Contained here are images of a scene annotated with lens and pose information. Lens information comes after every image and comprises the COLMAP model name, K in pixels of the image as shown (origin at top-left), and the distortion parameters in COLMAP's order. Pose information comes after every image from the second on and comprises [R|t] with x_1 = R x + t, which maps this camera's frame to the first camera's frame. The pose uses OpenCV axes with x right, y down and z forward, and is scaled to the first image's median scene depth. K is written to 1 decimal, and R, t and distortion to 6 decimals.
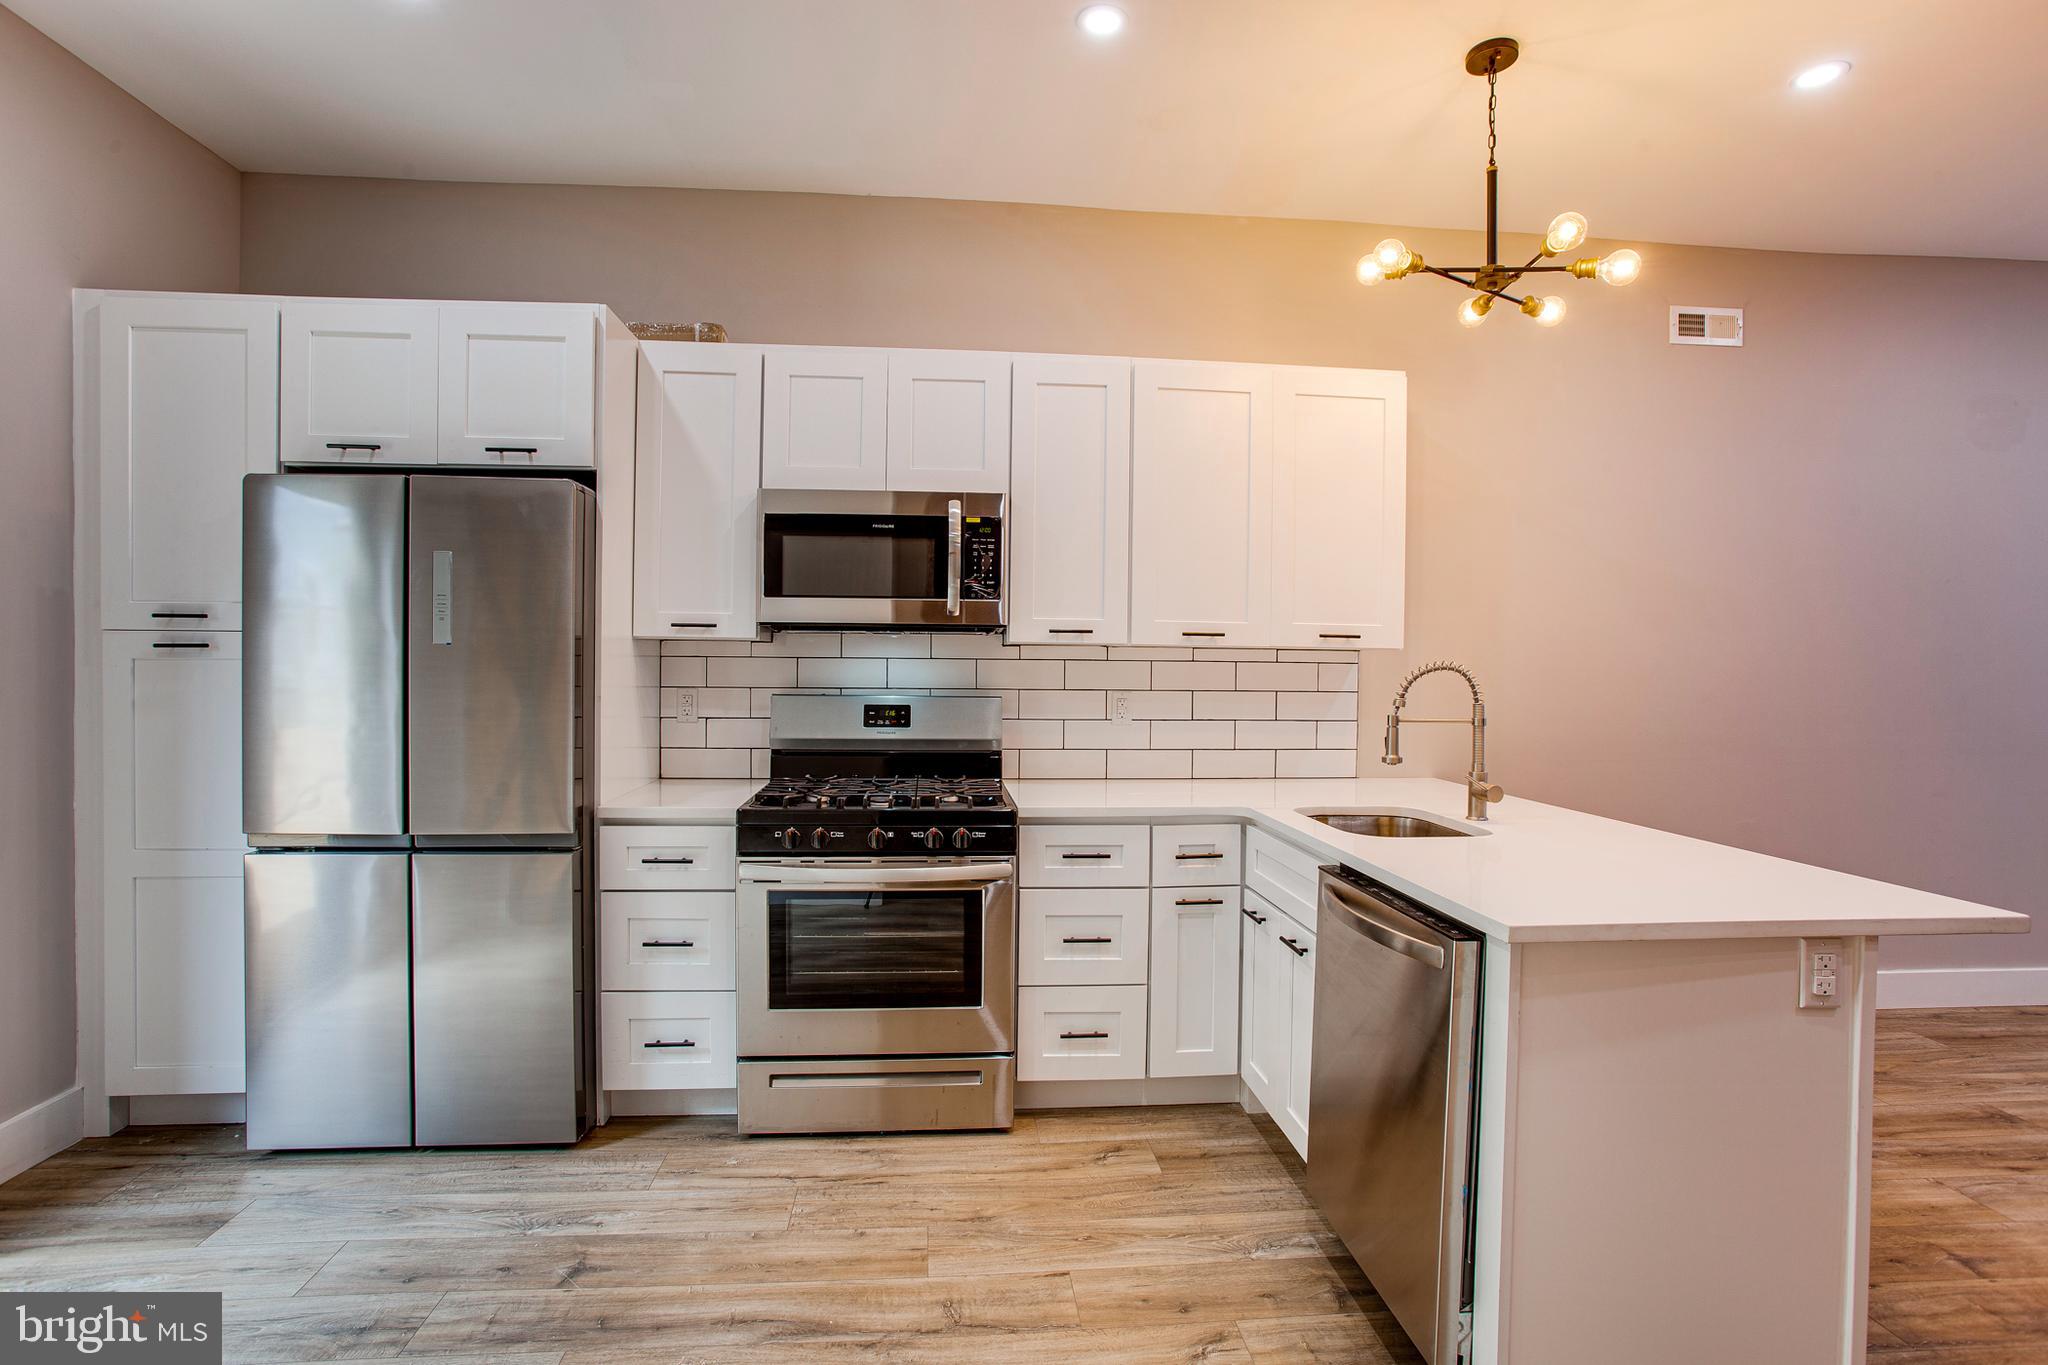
lens RADIAL K [[985.9, 0, 1017.6], [0, 985.9, 681.2], [0, 0, 1]] dist [-0.061559, 0.031944]
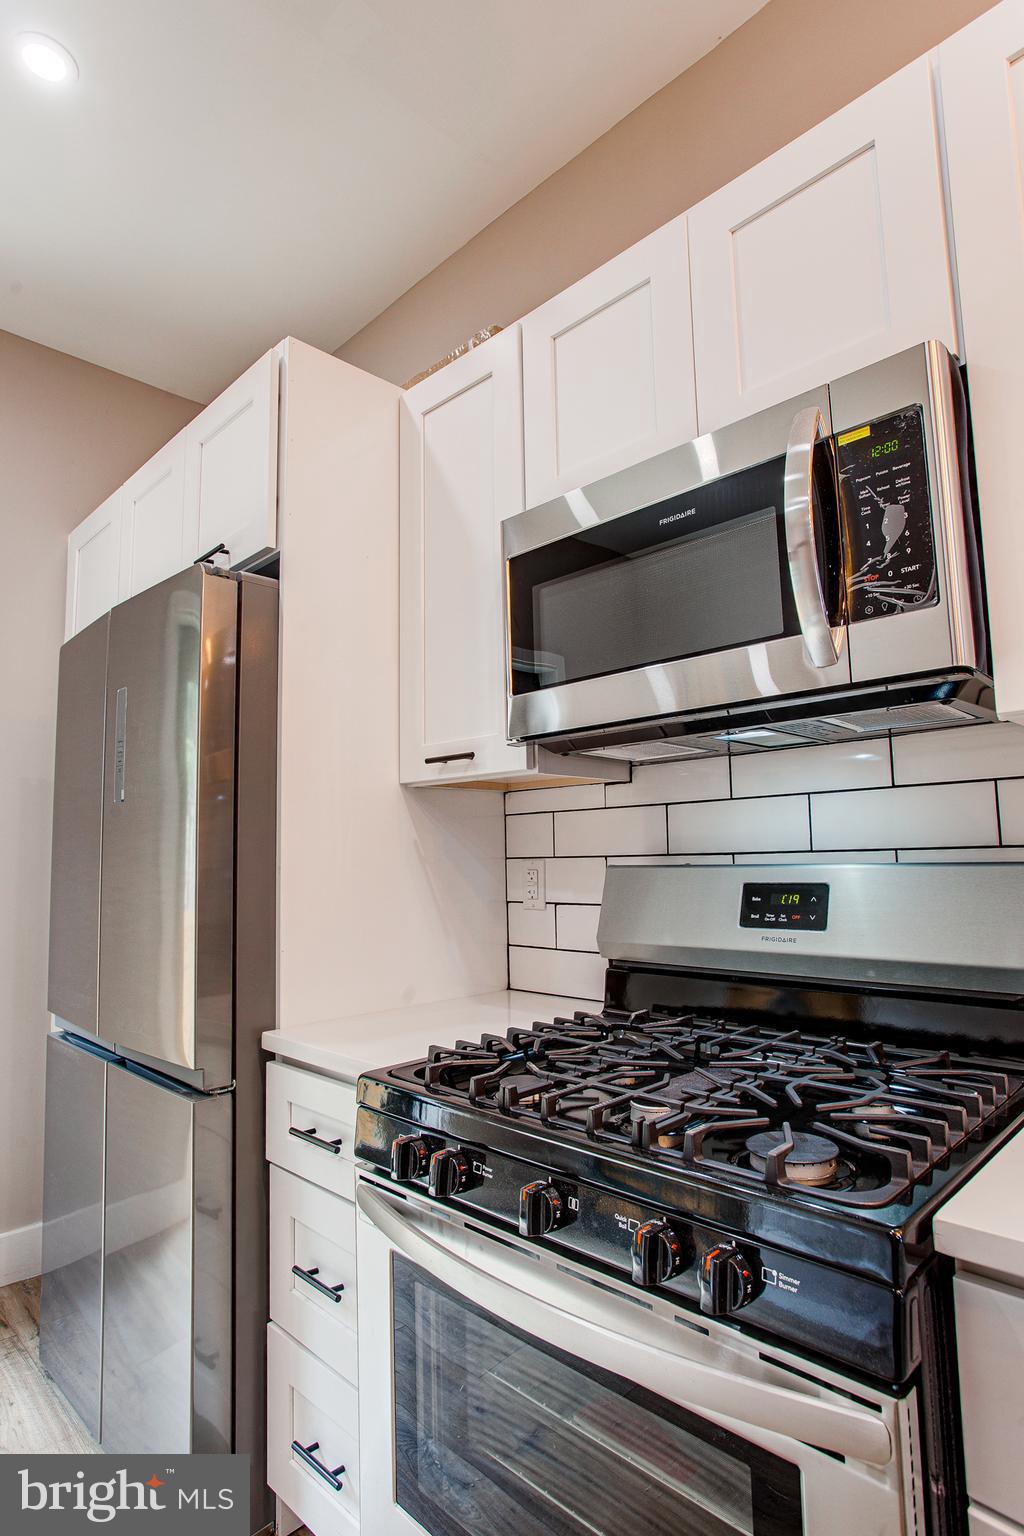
lens RADIAL K [[831.9, 0, 512.0], [0, 831.9, 768.0], [0, 0, 1]] dist [-0.029350, 0.000333]
pose [[0.641959, -0.102718, -0.759828, 0.113171], [0.009806, 0.992005, -0.125821, 0.019100], [0.766676, 0.073321, 0.637833, 0.672790]]
